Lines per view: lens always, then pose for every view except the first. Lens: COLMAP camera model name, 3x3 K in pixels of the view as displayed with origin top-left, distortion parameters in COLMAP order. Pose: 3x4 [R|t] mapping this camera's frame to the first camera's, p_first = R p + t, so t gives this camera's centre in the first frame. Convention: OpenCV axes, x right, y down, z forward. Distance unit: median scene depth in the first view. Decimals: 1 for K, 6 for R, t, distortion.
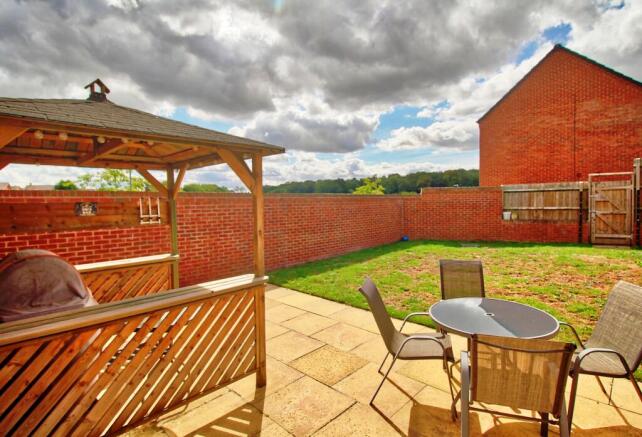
lens RADIAL K [[317.4, 0, 317.5], [0, 317.4, 216.4], [0, 0, 1]] dist [-0.016977, -0.000263]
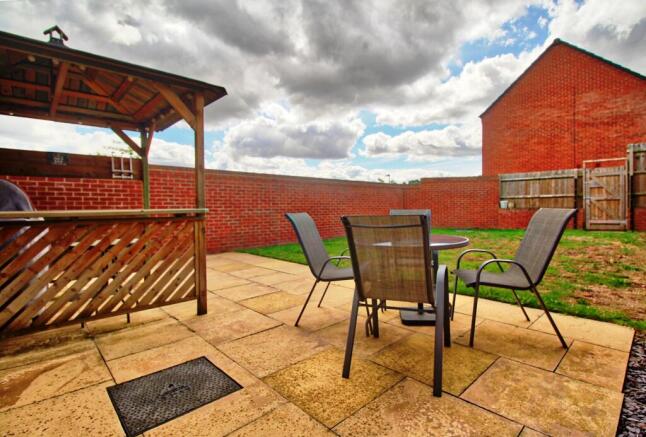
lens RADIAL K [[309.8, 0, 329.9], [0, 309.8, 214.1], [0, 0, 1]] dist [-0.010002, -0.002653]
pose [[0.999647, 0.006941, -0.025629, 0.077613], [-0.007465, 0.999764, -0.020401, 0.062759], [0.025481, 0.020586, 0.999463, -0.006897]]
